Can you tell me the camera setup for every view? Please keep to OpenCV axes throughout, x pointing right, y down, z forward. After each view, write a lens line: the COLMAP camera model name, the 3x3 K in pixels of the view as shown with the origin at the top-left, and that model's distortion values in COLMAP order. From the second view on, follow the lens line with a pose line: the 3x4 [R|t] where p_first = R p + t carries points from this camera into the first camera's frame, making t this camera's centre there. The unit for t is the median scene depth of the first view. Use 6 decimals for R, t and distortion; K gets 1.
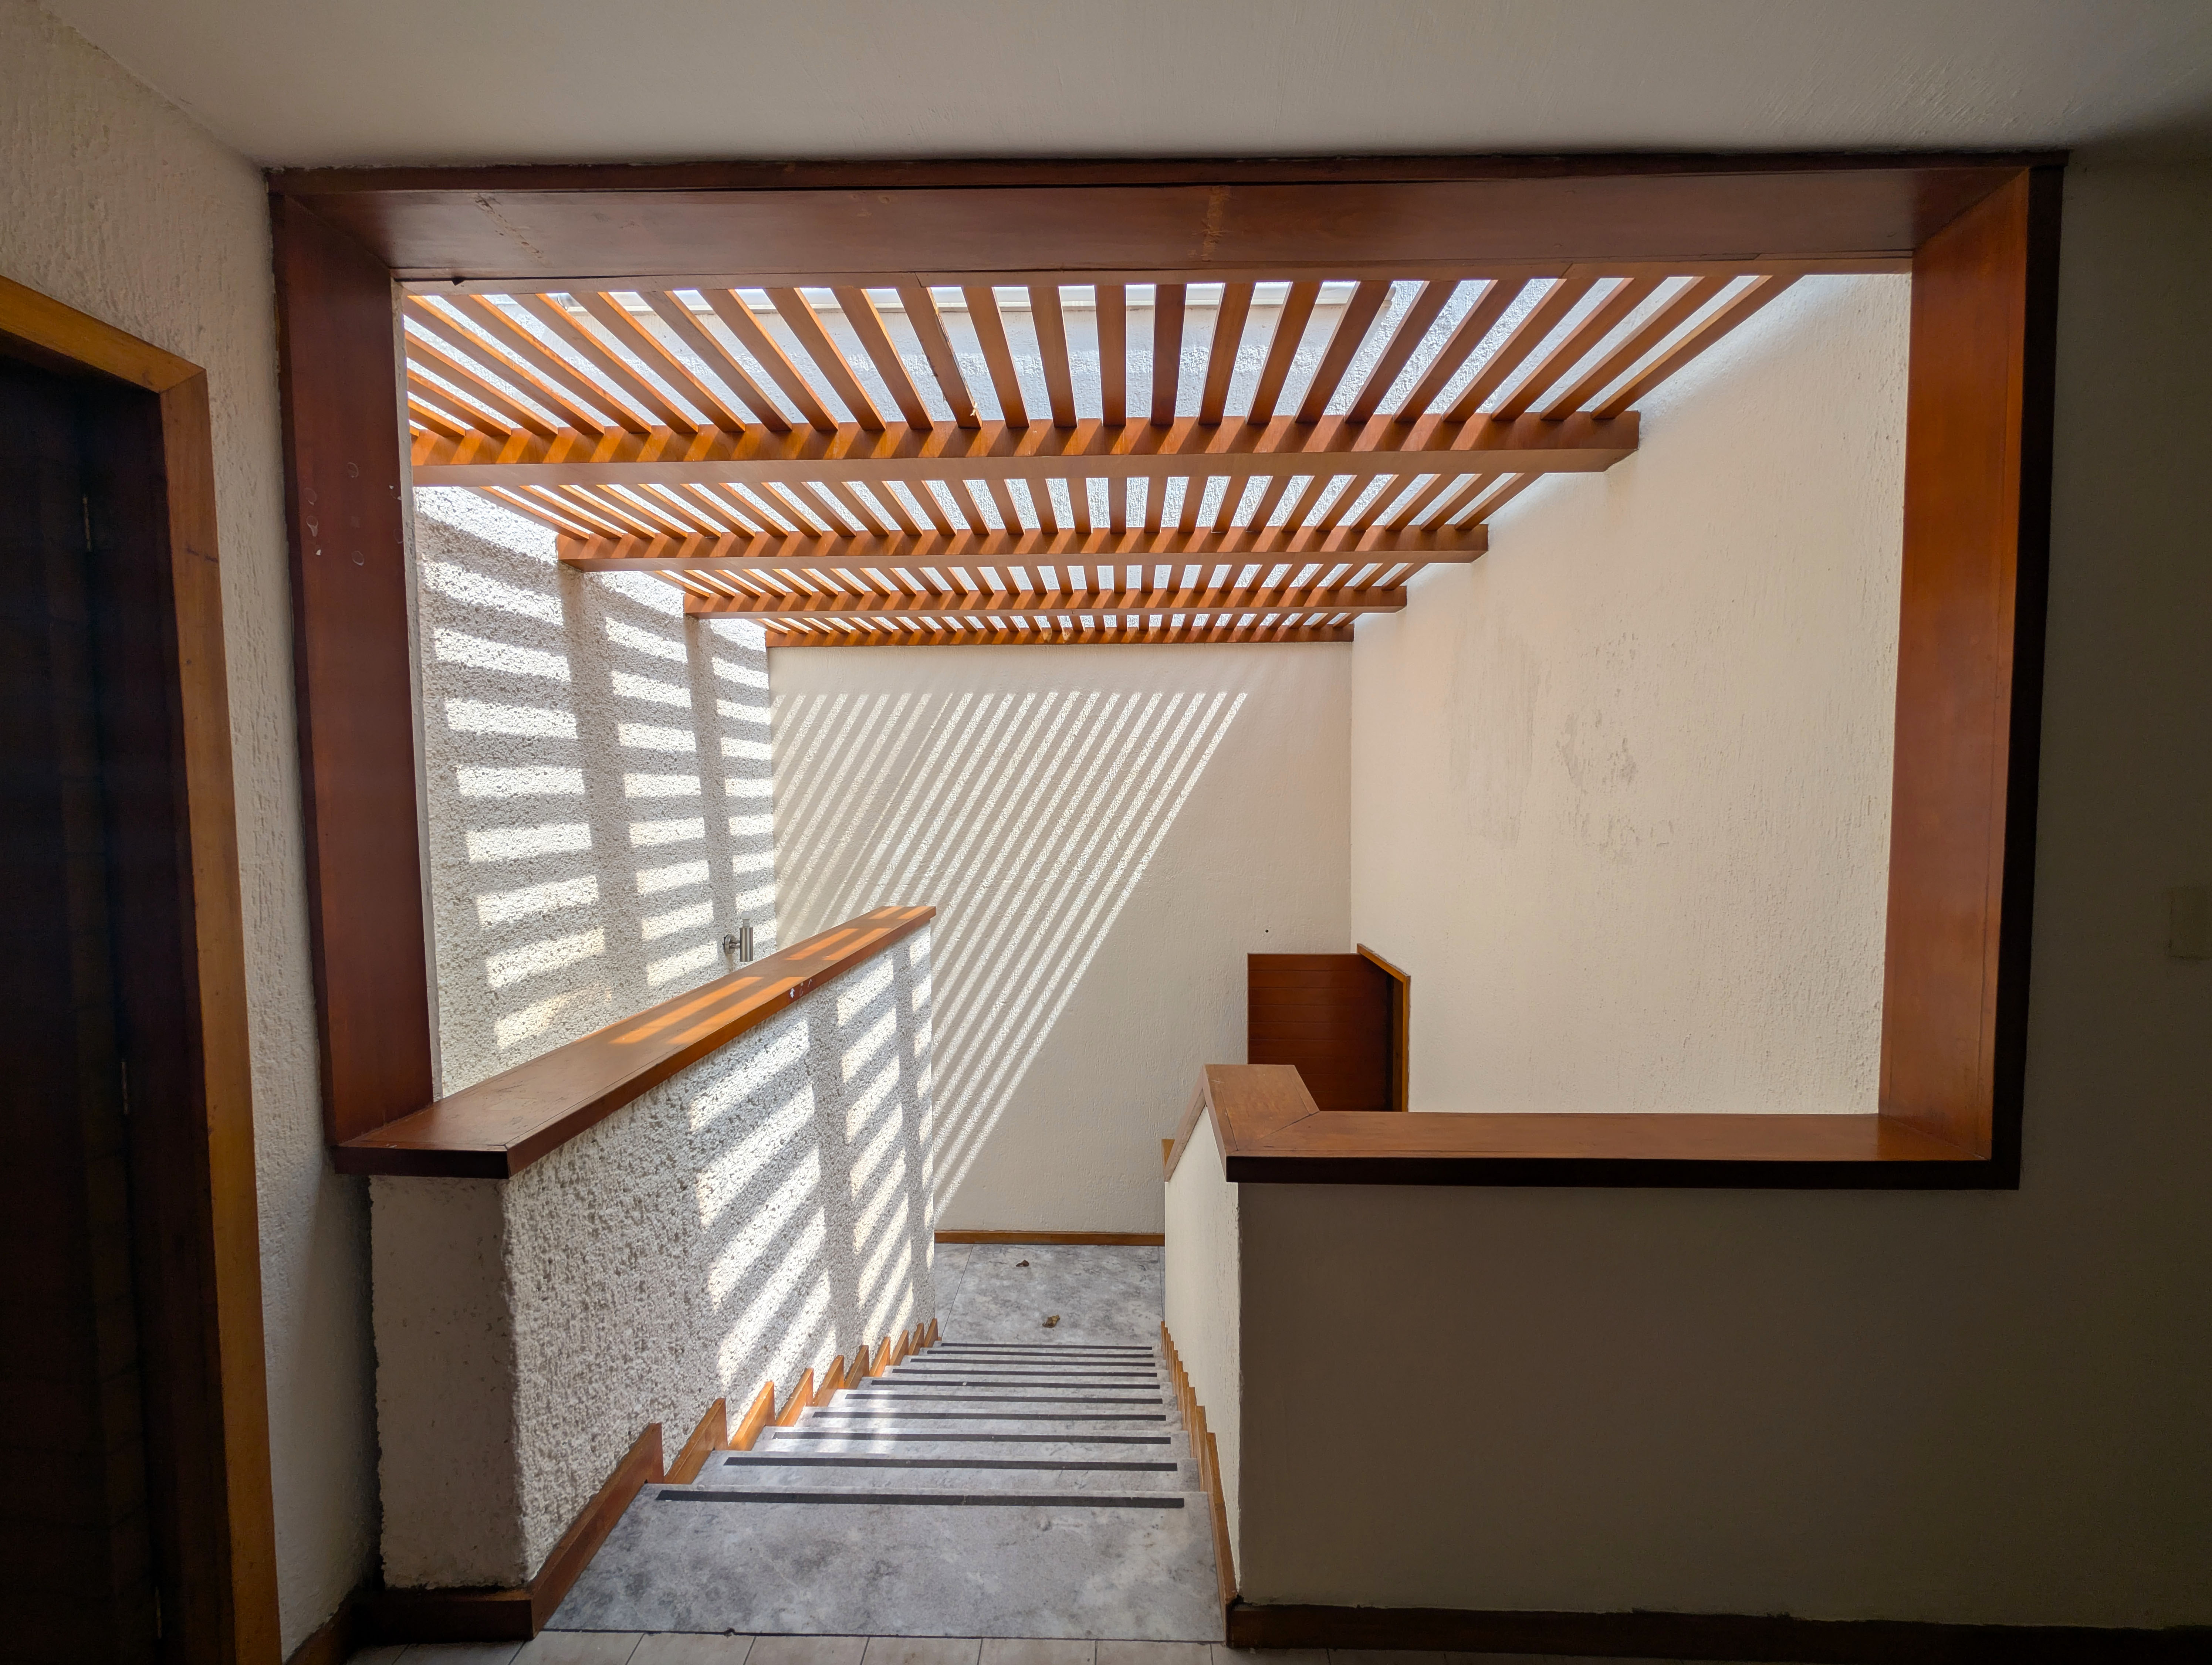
lens RADIAL K [[837.3, 0, 1111.3], [0, 837.3, 835.6], [0, 0, 1]] dist [-0.002306, 0.000043]
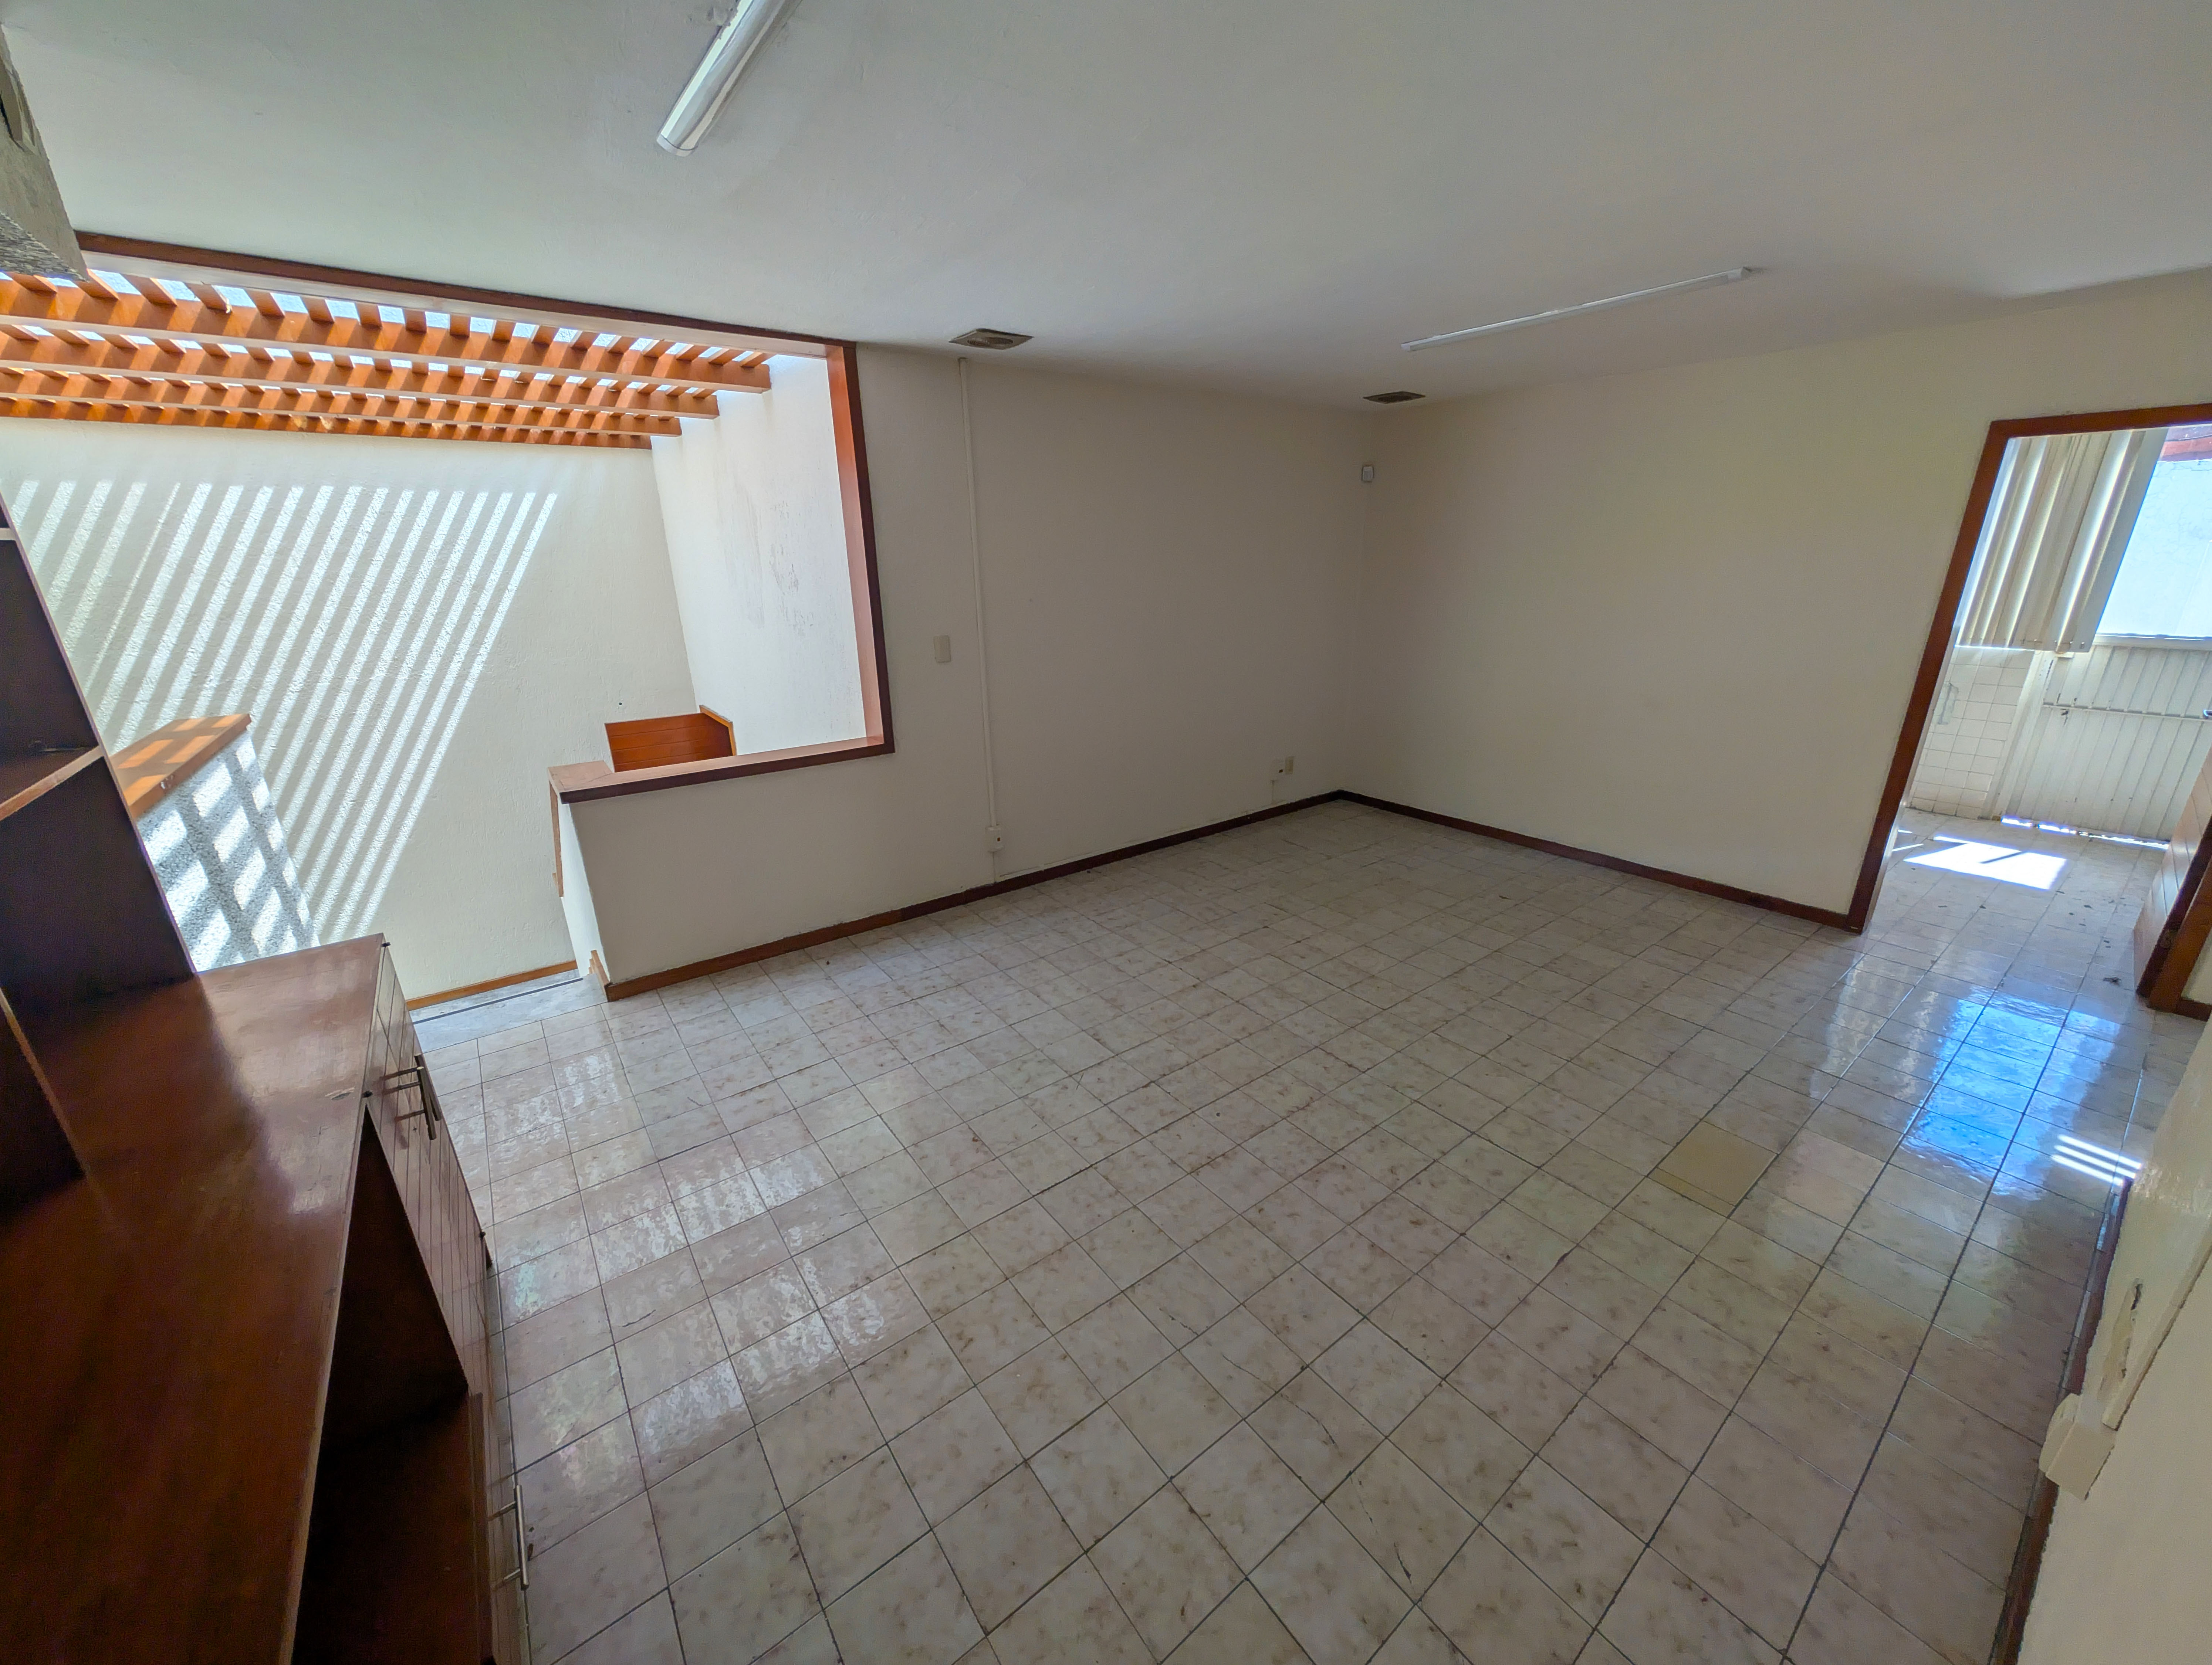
lens RADIAL K [[837.3, 0, 1111.3], [0, 837.3, 835.6], [0, 0, 1]] dist [-0.002306, 0.000043]
pose [[0.781990, -0.206004, 0.588264, -0.011179], [0.039796, 0.958379, 0.282713, -0.018184], [-0.622019, -0.197668, 0.757641, -0.416567]]
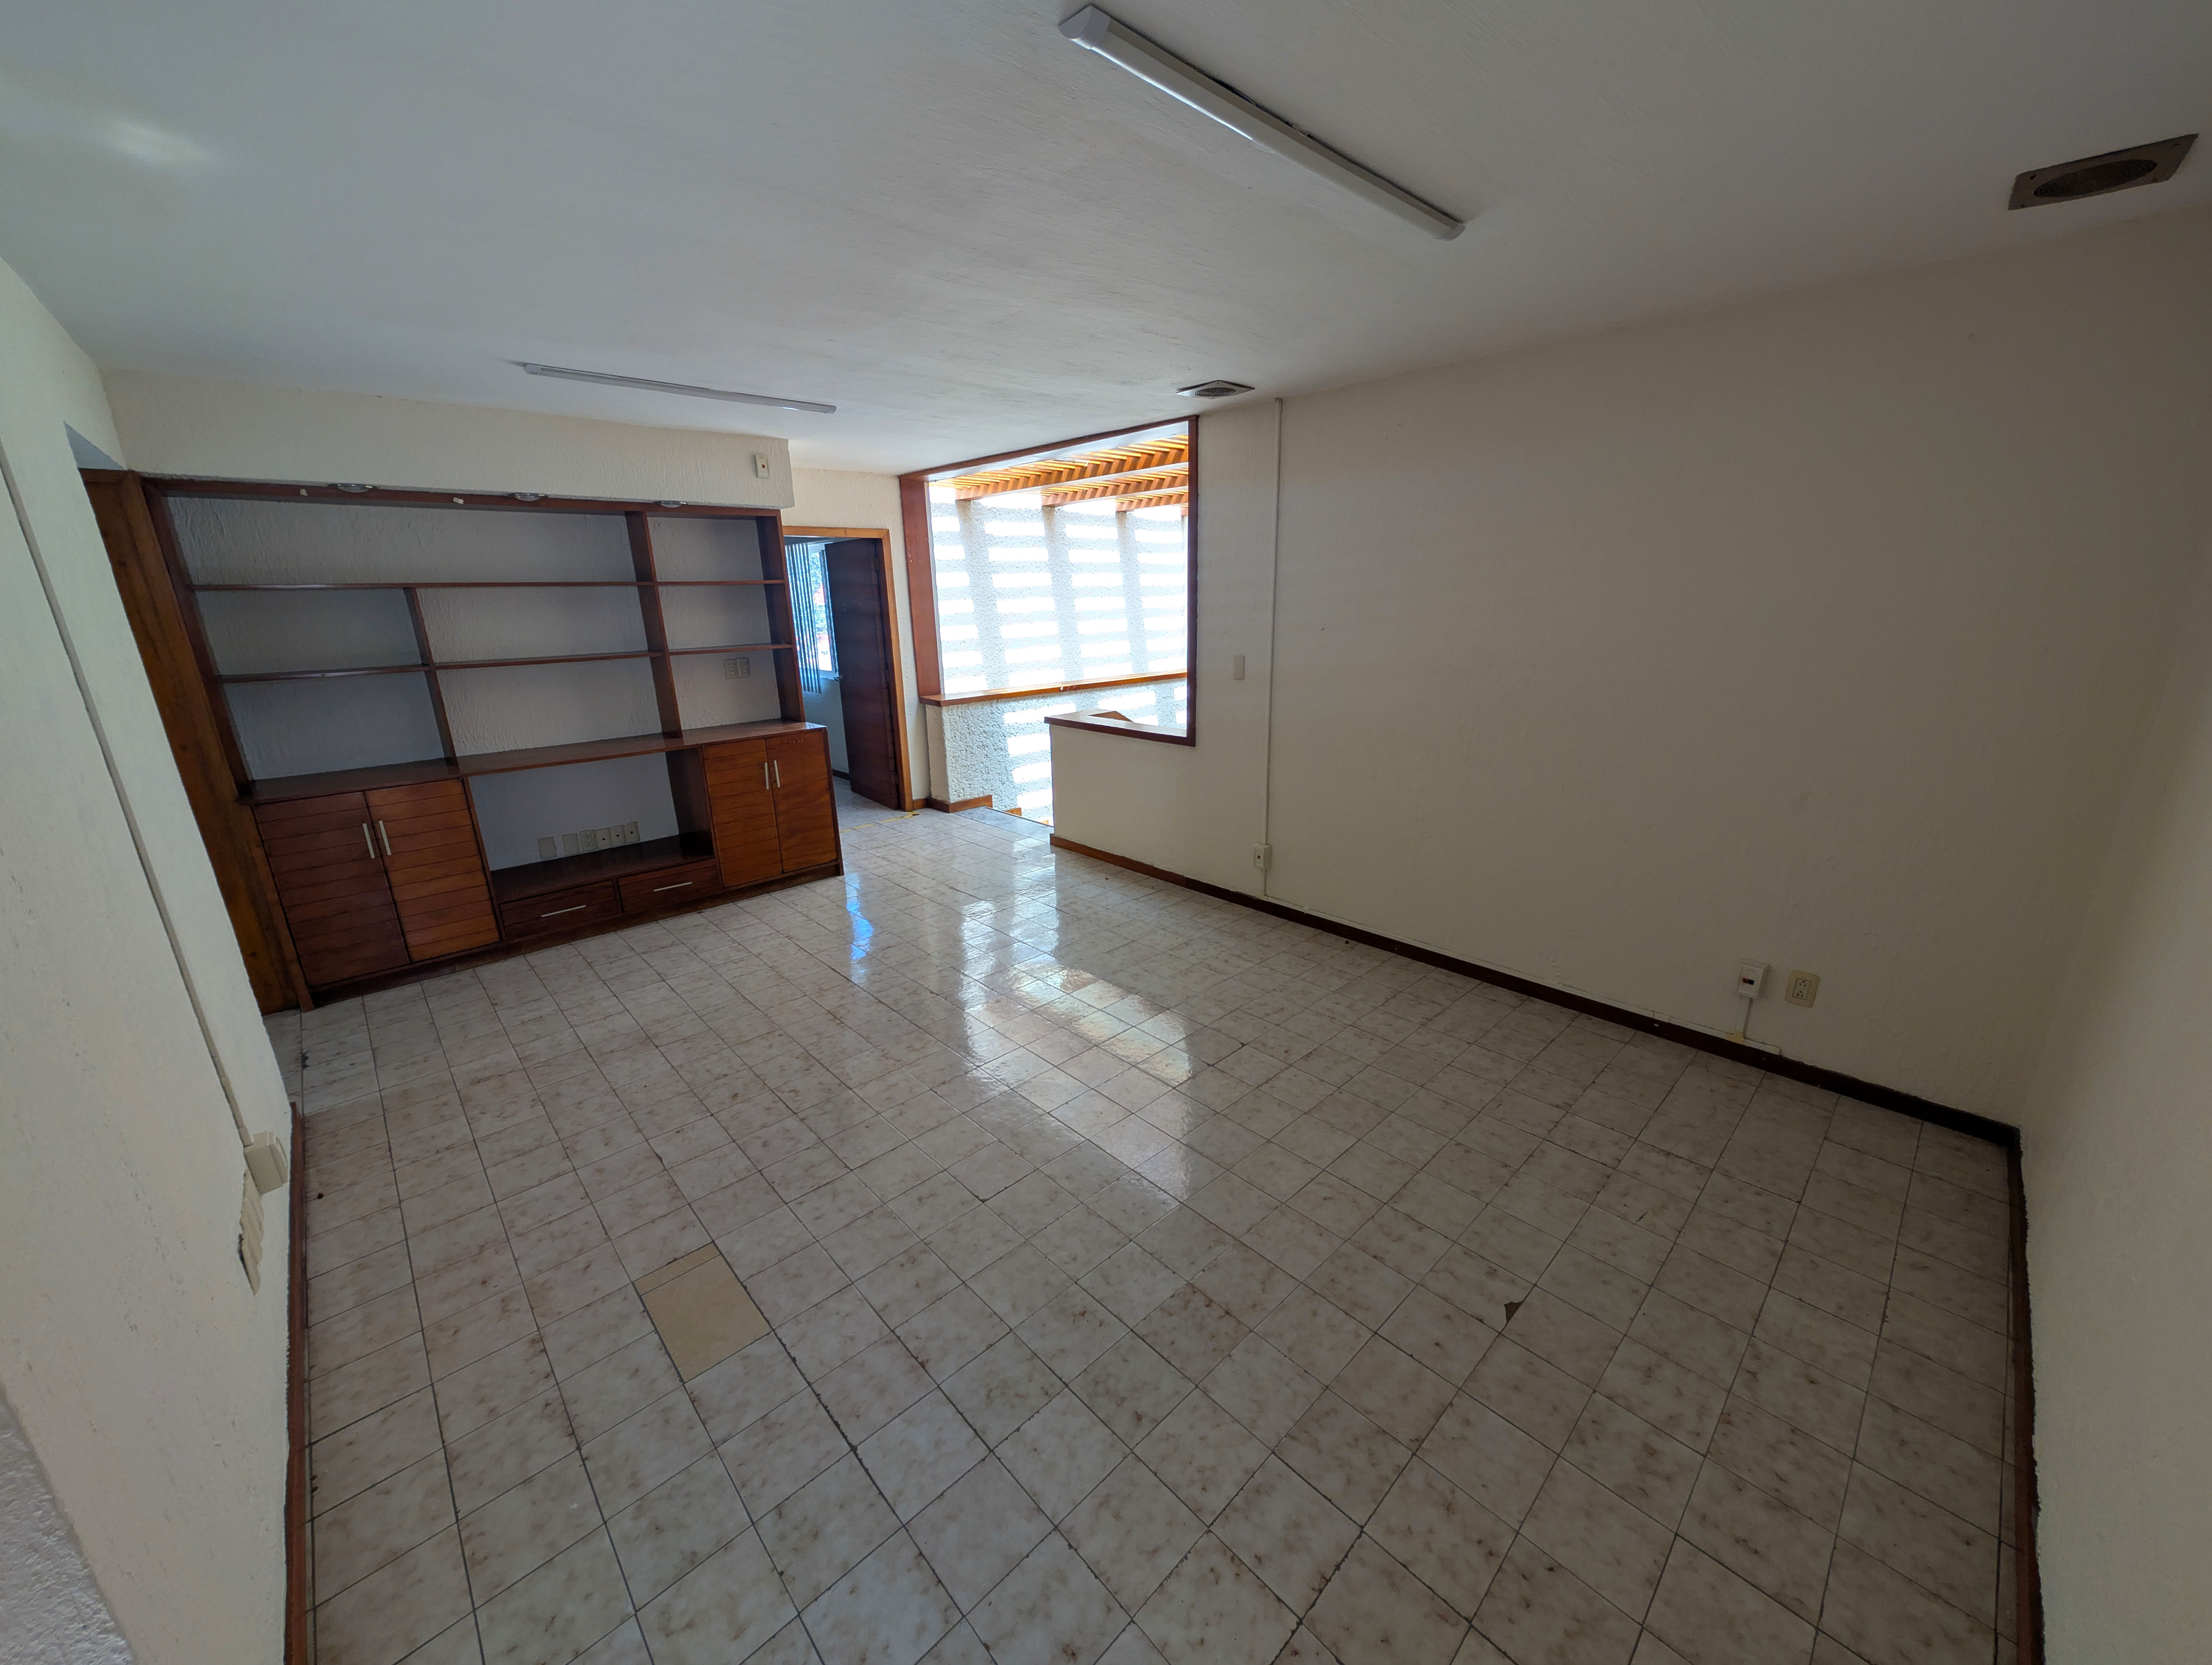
lens RADIAL K [[837.3, 0, 1111.3], [0, 837.3, 835.6], [0, 0, 1]] dist [-0.002306, 0.000043]
pose [[0.703170, 0.191139, -0.684849, 0.830717], [-0.019839, 0.968089, 0.249820, -0.015619], [0.710745, -0.162079, 0.684523, -0.405597]]
